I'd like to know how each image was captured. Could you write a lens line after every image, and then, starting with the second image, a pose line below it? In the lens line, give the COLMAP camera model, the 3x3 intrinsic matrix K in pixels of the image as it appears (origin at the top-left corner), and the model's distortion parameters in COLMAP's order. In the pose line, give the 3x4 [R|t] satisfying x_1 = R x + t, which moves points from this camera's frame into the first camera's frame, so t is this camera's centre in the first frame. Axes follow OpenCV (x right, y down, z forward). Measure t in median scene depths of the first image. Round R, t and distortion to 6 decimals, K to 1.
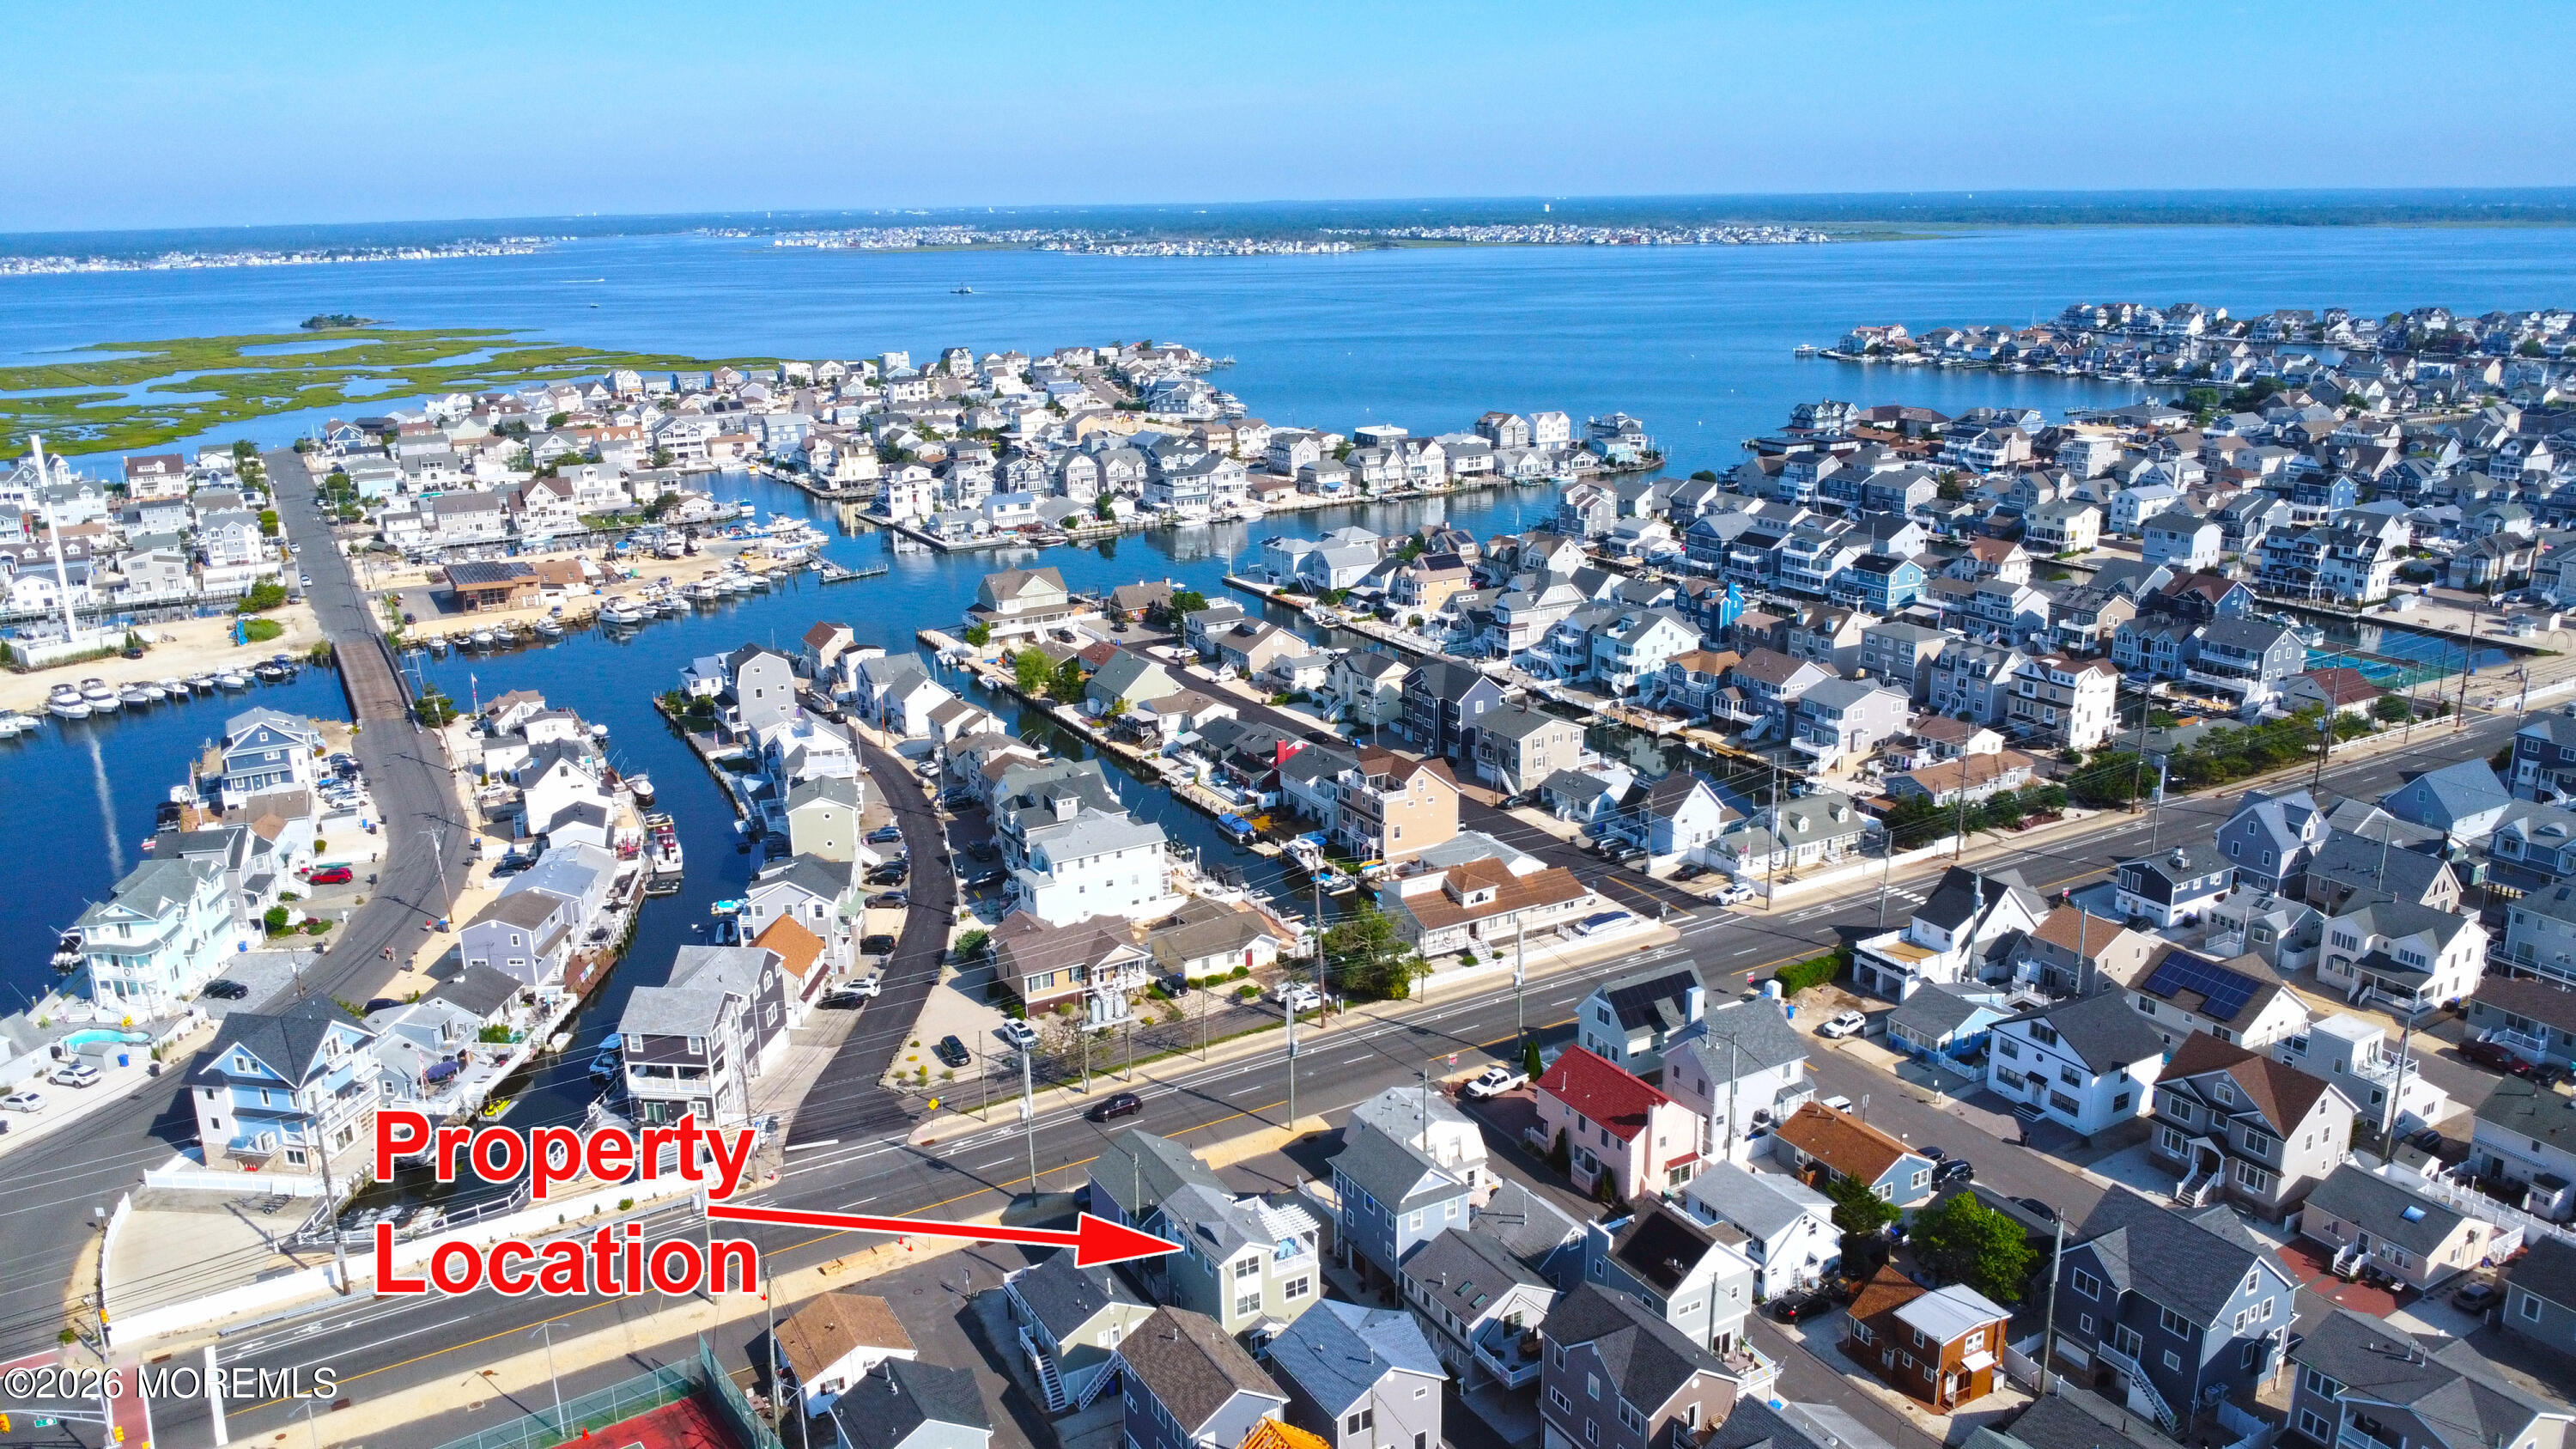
lens RADIAL K [[1881.4, 0, 1286.3], [0, 1881.4, 722.7], [0, 0, 1]] dist [-0.026026, -0.014919]
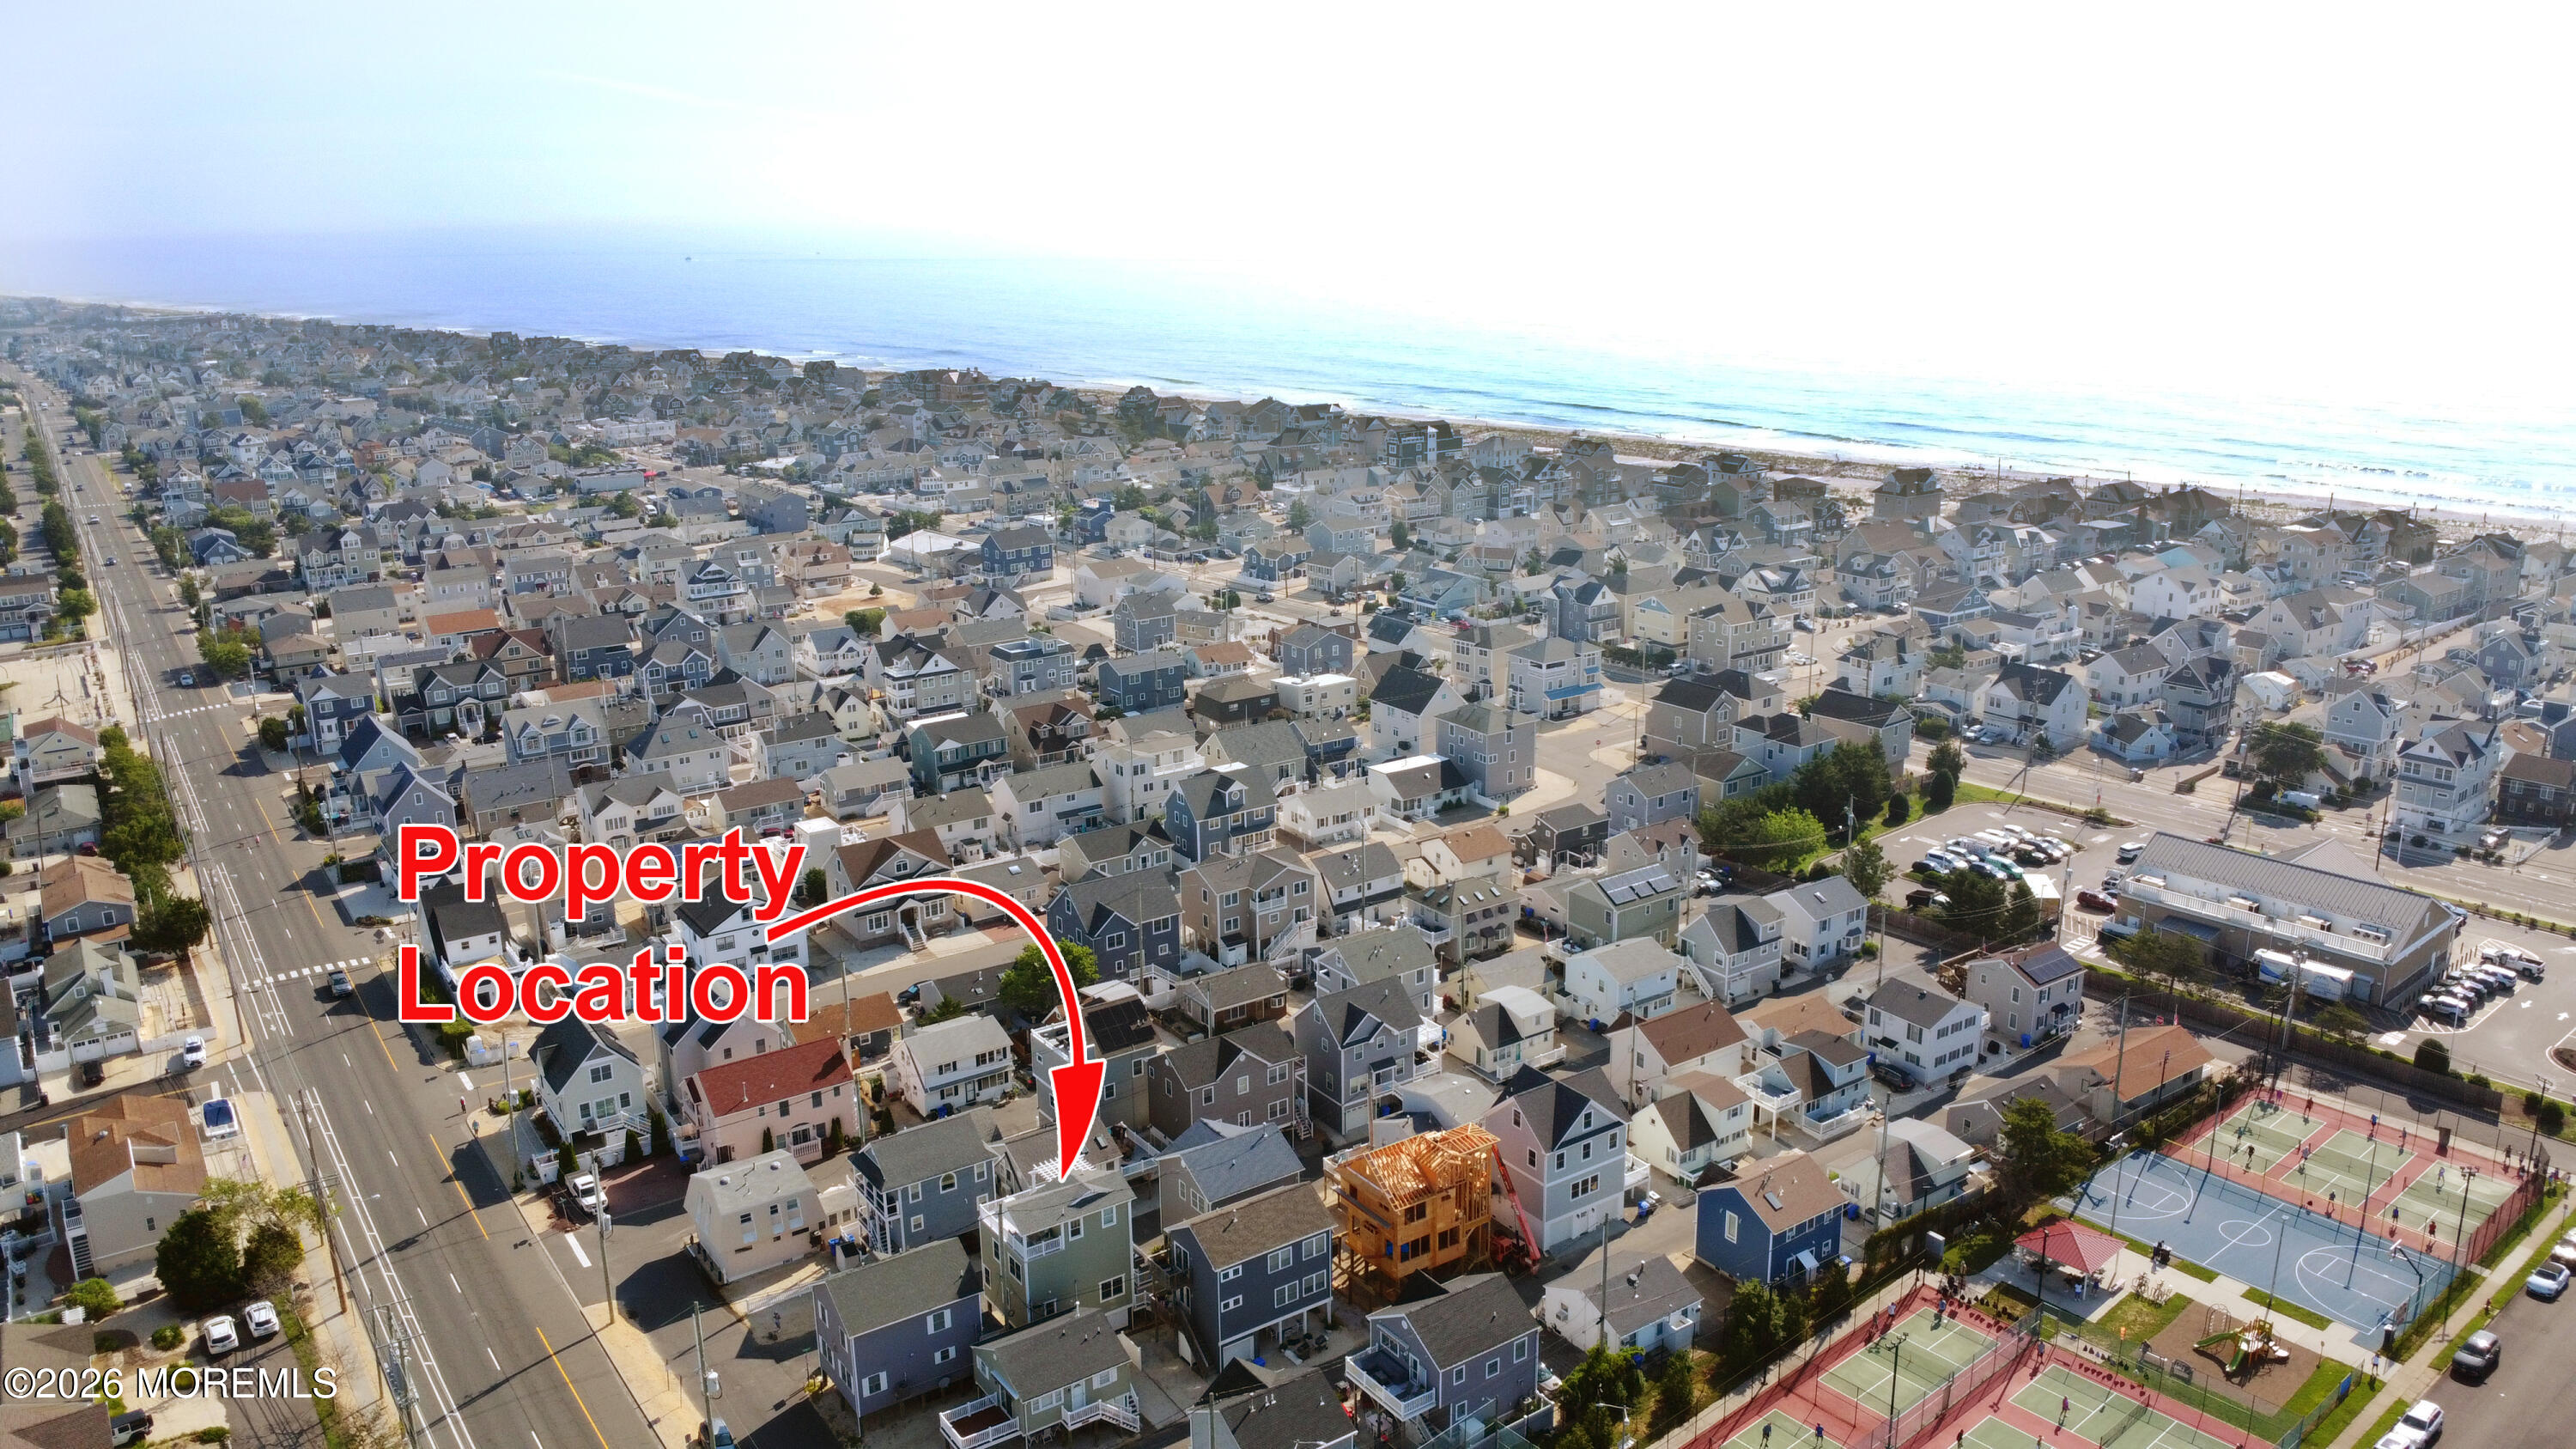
lens RADIAL K [[1881.4, 0, 1290.6], [0, 1881.4, 718.3], [0, 0, 1]] dist [-0.026026, -0.014919]
pose [[-0.079723, -0.244881, 0.966270, -0.450148], [0.283491, 0.923758, 0.257497, -0.097075], [-0.955655, 0.294457, -0.004223, 0.365943]]
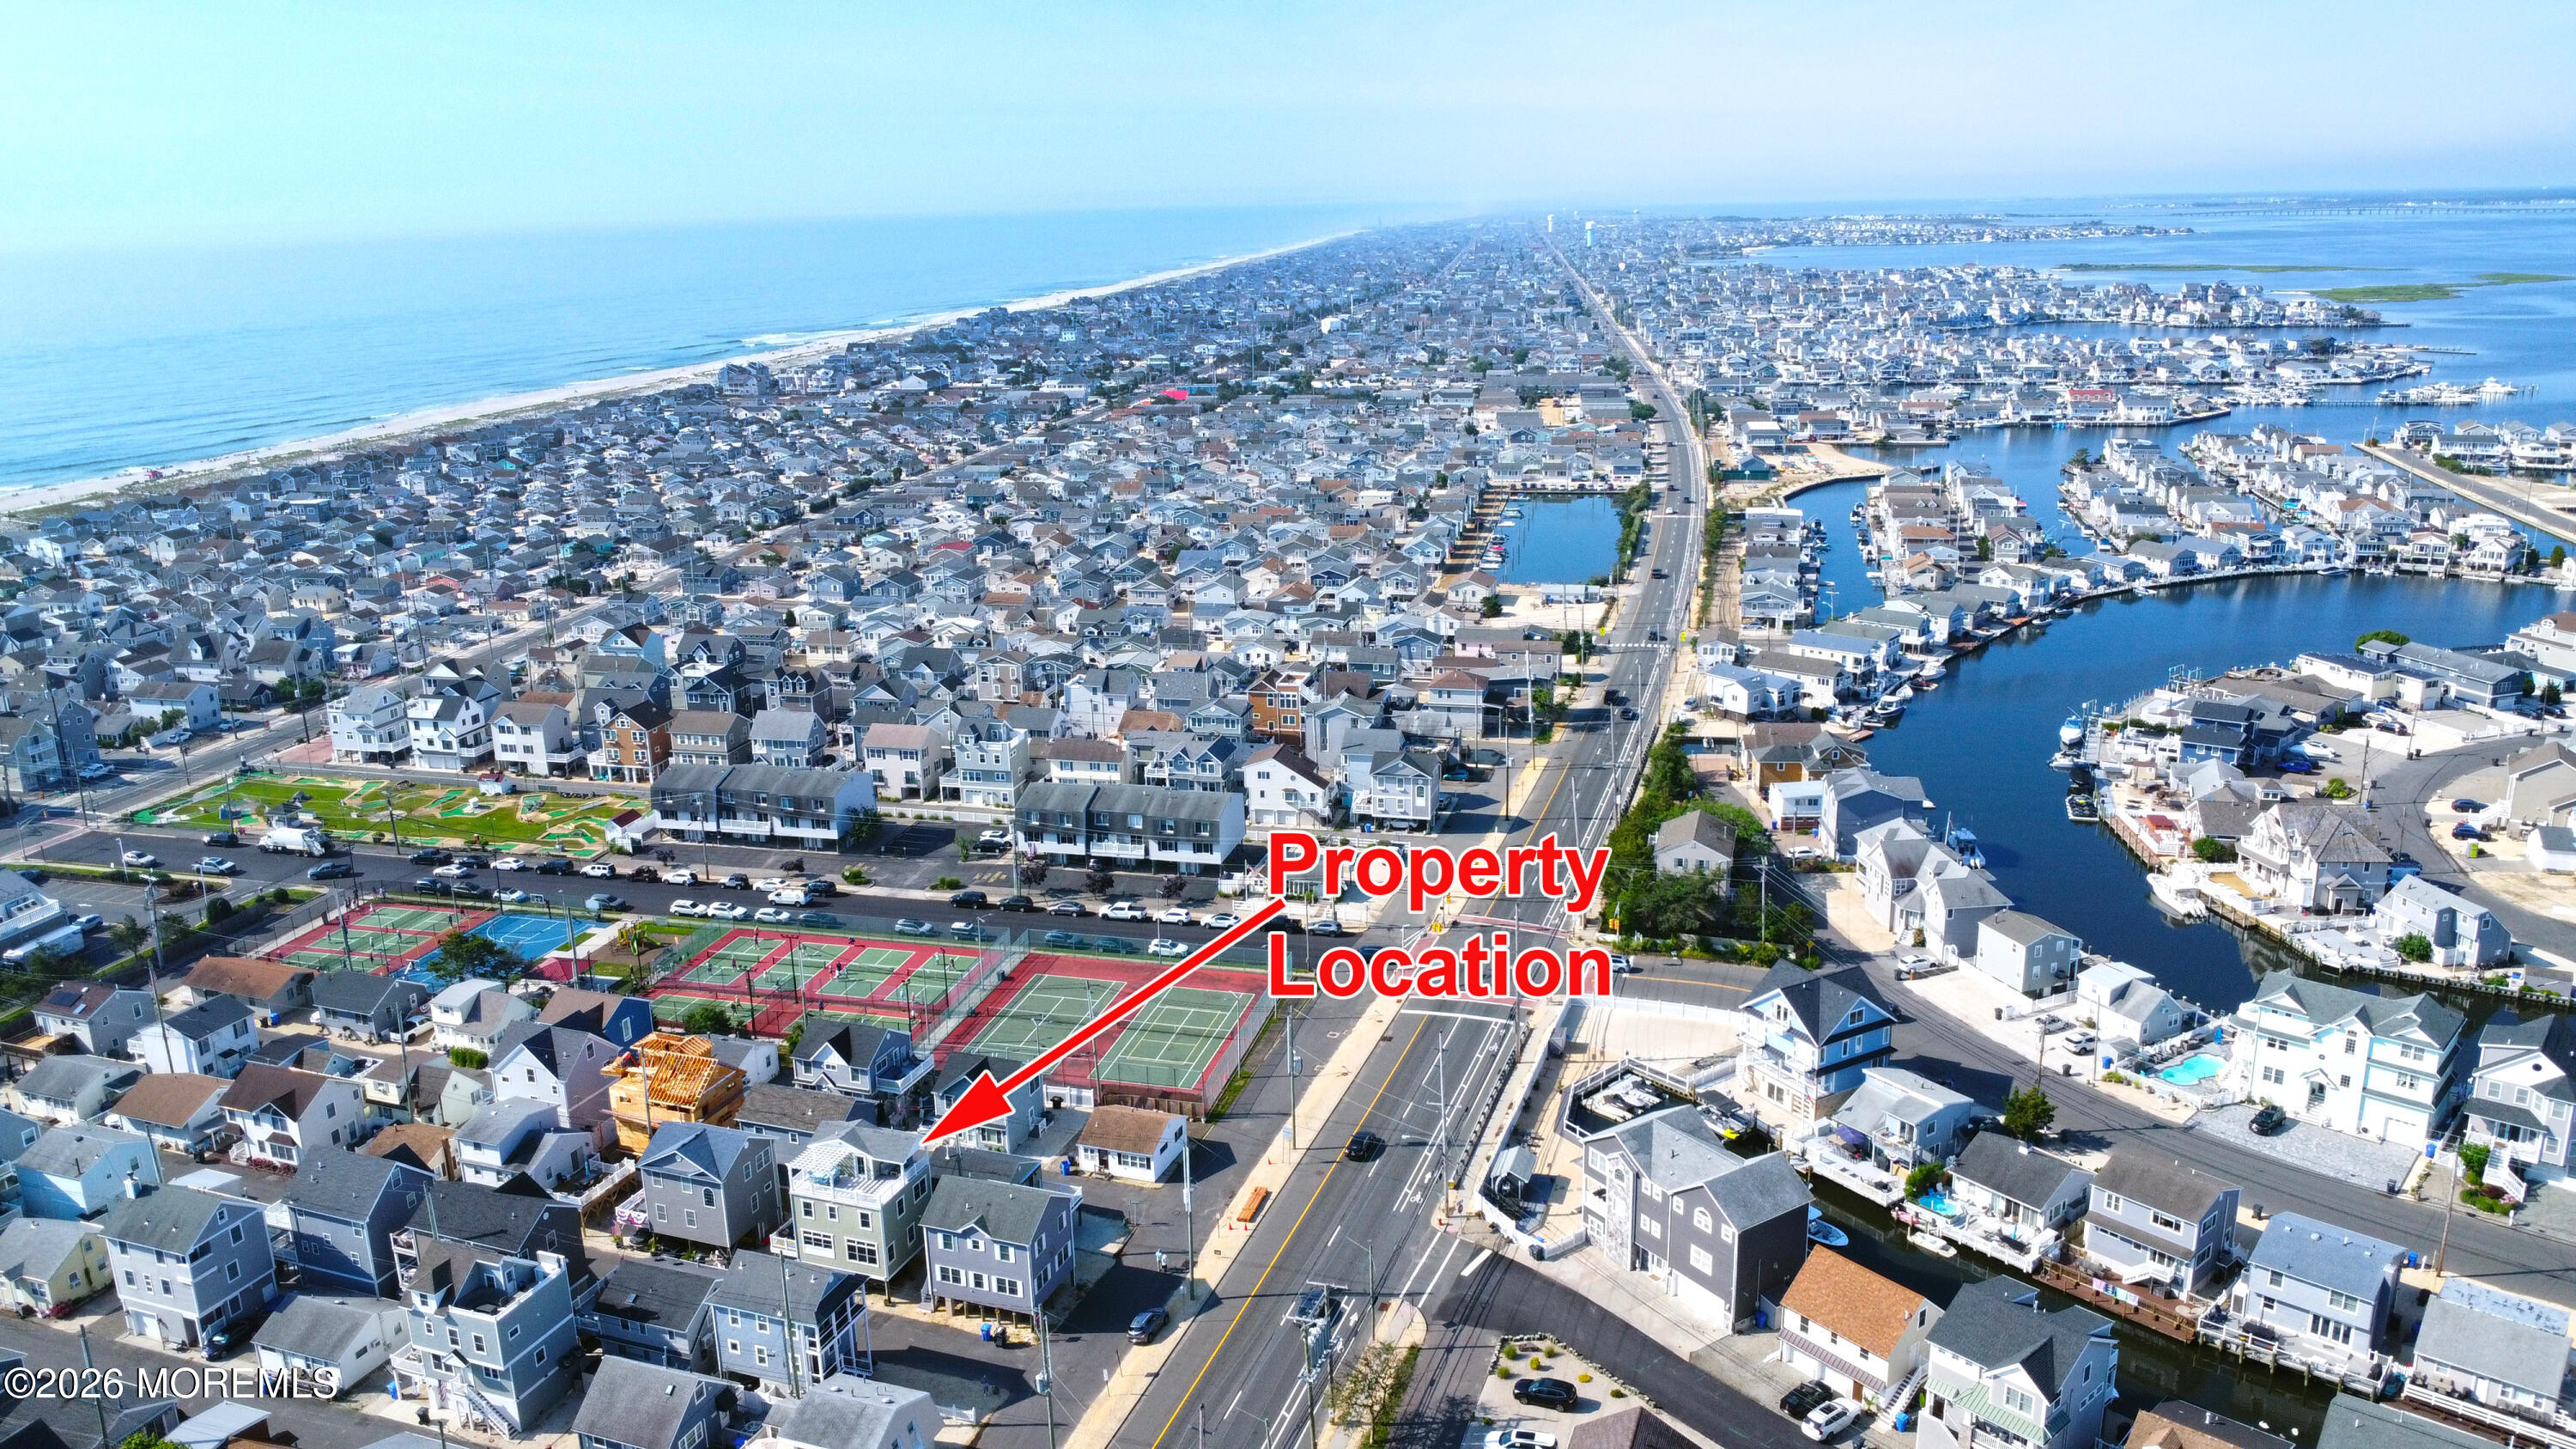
lens RADIAL K [[1881.4, 0, 1286.3], [0, 1881.4, 728.3], [0, 0, 1]] dist [-0.026026, -0.014919]
pose [[-0.765908, 0.206697, -0.608819, 0.198931], [-0.137431, 0.872399, 0.469076, -0.256916], [0.628090, 0.442940, -0.639771, 0.829080]]
